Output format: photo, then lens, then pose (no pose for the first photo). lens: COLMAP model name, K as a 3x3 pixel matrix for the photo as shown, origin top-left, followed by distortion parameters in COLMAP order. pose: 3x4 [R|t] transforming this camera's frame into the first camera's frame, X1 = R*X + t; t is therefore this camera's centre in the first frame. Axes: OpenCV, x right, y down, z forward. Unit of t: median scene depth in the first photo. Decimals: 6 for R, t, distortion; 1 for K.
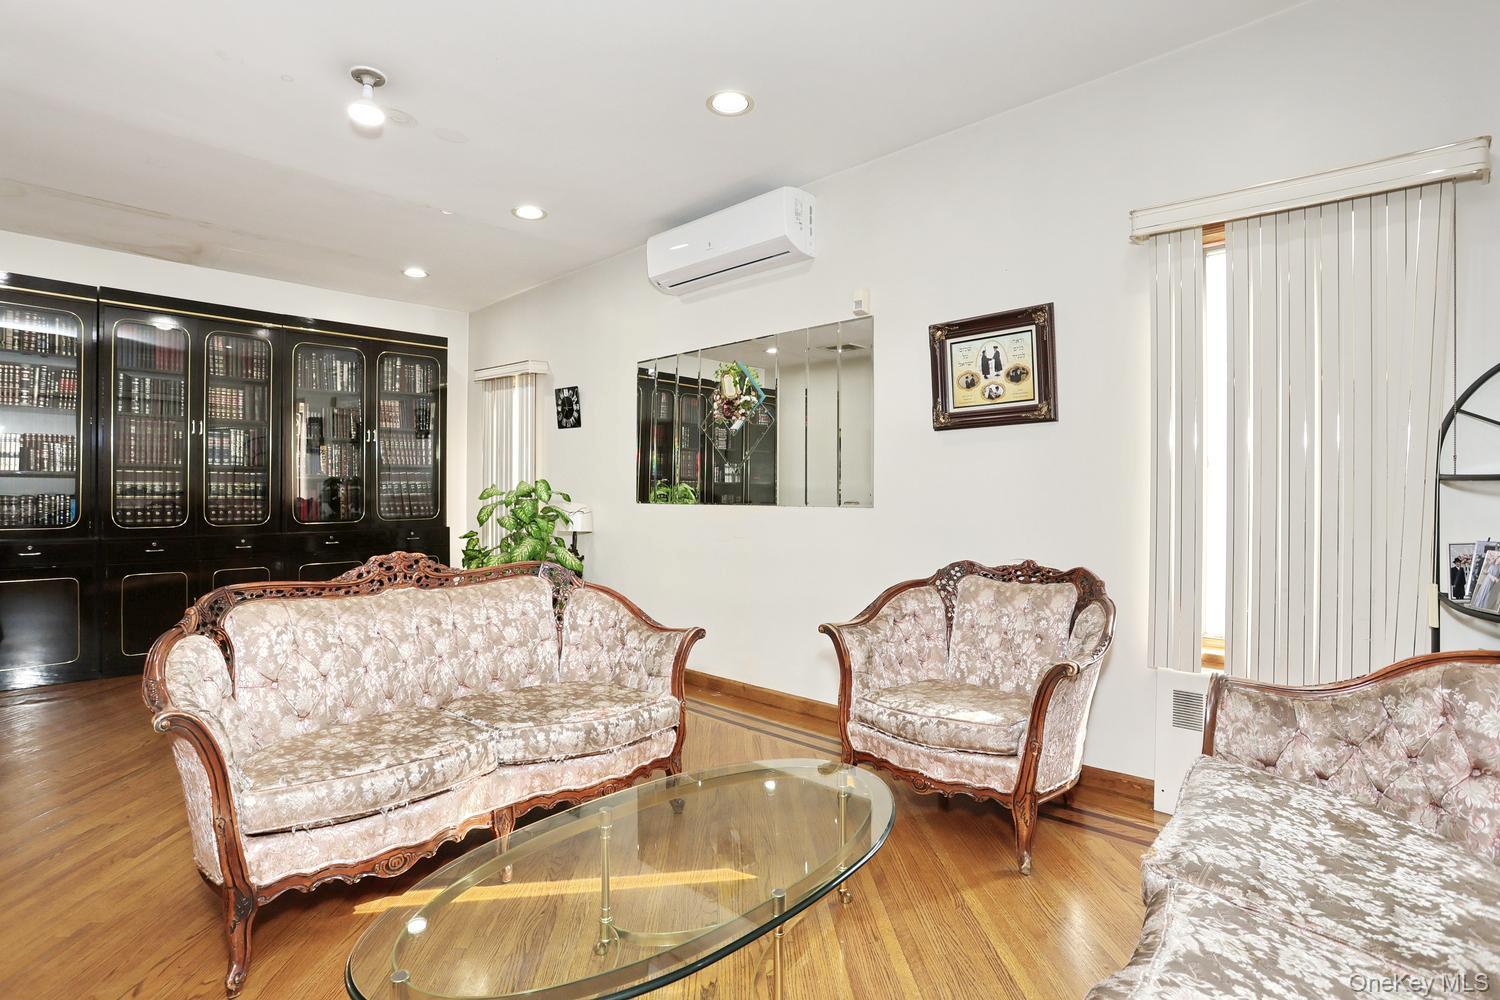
lens RADIAL K [[731.6, 0, 742.9], [0, 731.6, 492.6], [0, 0, 1]] dist [-0.074261, 0.037327]
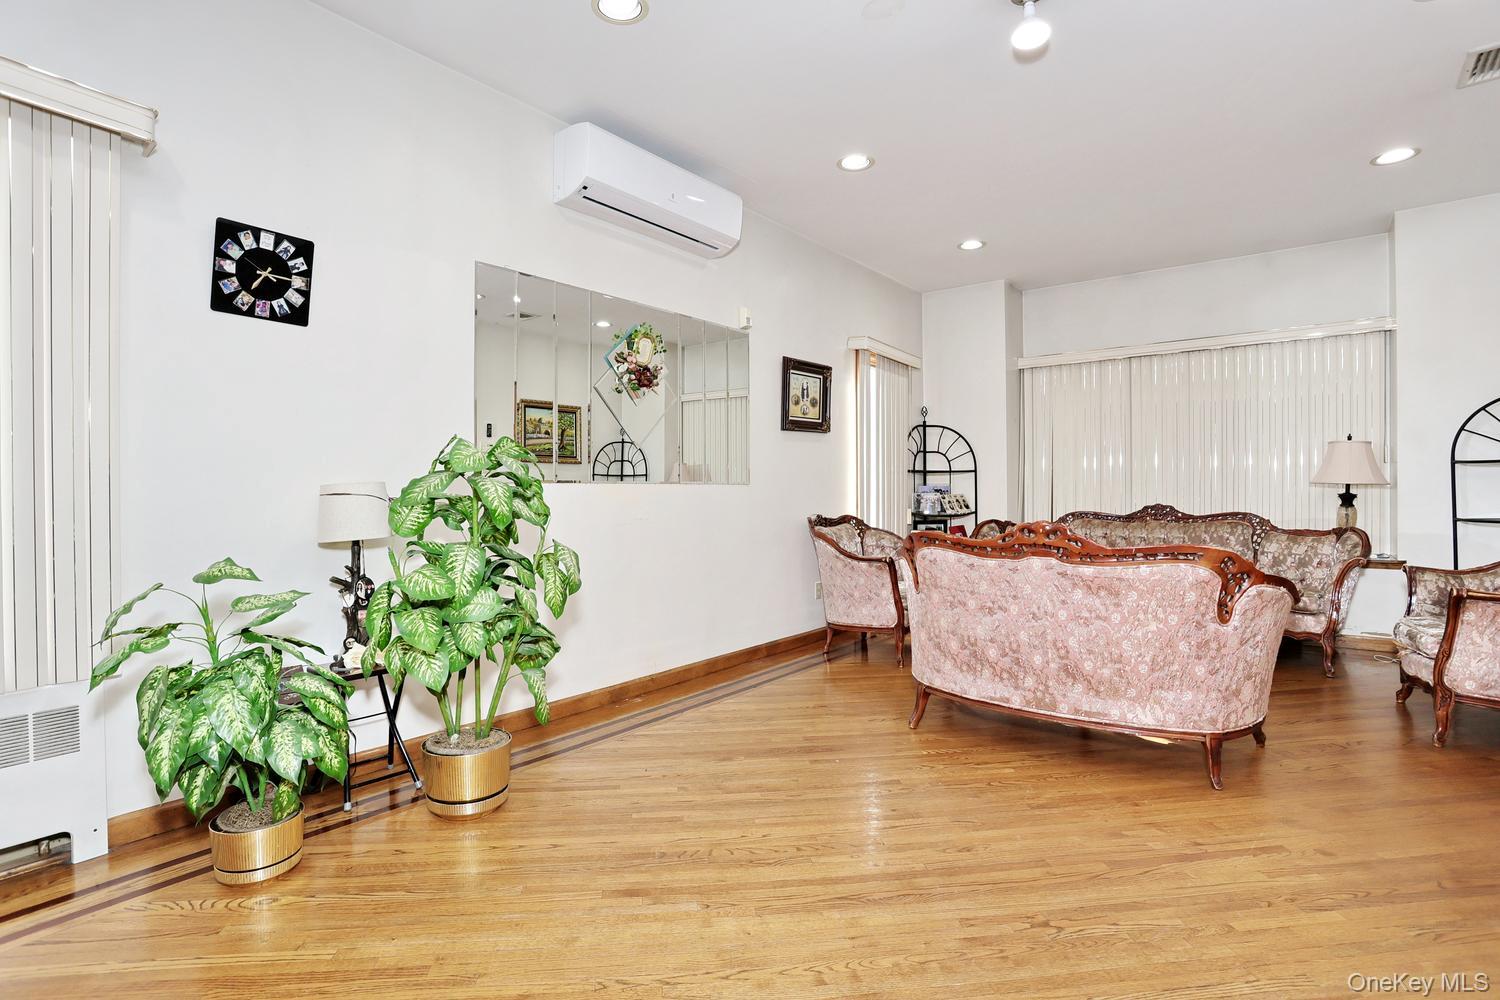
lens RADIAL K [[731.6, 0, 742.9], [0, 731.6, 492.6], [0, 0, 1]] dist [-0.074261, 0.037327]
pose [[-0.090165, 0.000869, 0.995926, -1.205626], [0.007985, 0.999968, -0.000150, 0.039273], [-0.995895, 0.007939, -0.090169, 1.253427]]
